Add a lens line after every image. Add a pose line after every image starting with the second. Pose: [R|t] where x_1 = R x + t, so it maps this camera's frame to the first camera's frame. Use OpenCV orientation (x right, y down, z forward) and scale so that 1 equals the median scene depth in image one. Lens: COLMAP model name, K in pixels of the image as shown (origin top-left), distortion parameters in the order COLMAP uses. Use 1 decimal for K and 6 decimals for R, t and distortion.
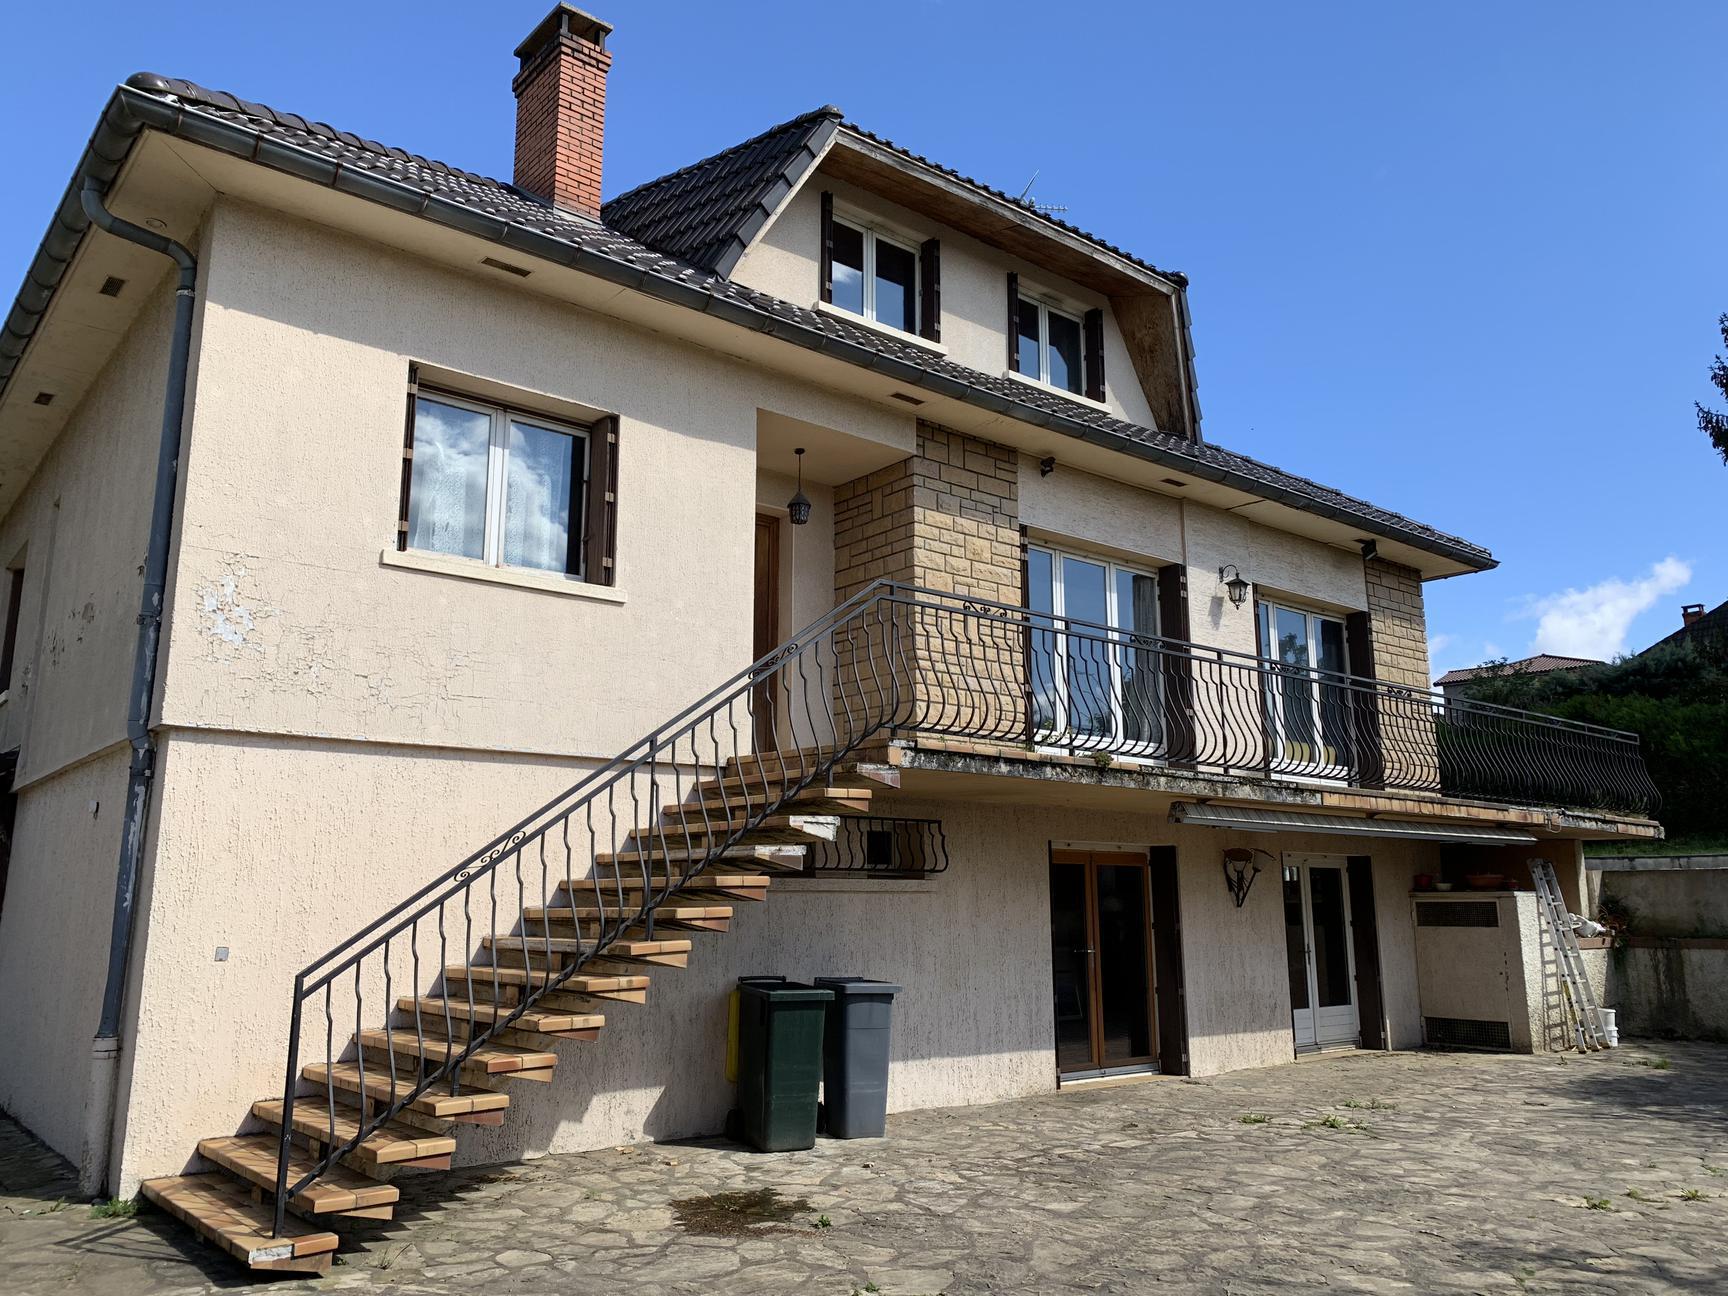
lens RADIAL K [[1321.7, 0, 873.1], [0, 1321.7, 639.3], [0, 0, 1]] dist [0.035854, -0.026289]
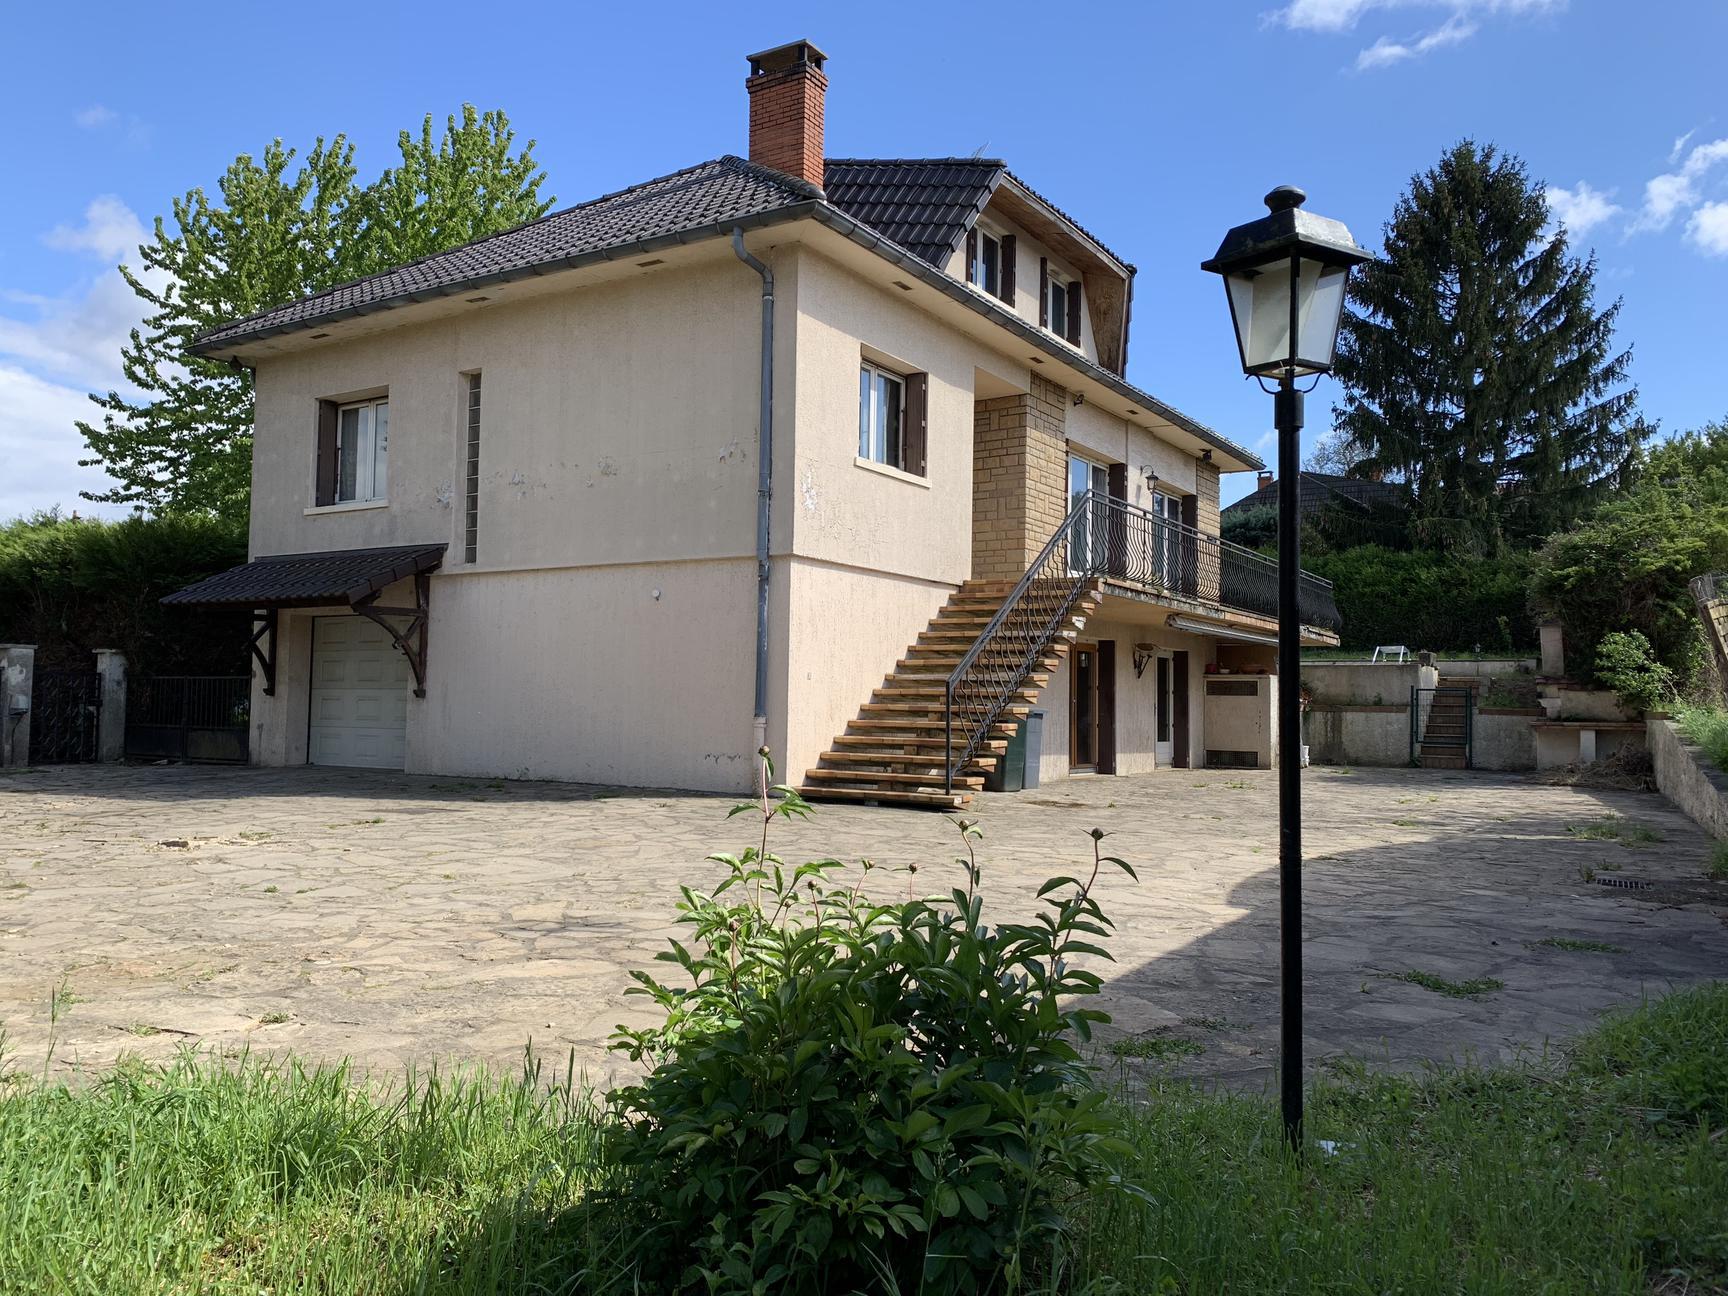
lens RADIAL K [[1321.7, 0, 853.9], [0, 1321.7, 651.0], [0, 0, 1]] dist [0.035854, -0.026289]
pose [[0.953534, 0.032436, 0.299535, -0.578253], [-0.079734, 0.985909, 0.147061, -0.046282], [-0.290544, -0.164110, 0.942683, -0.453510]]
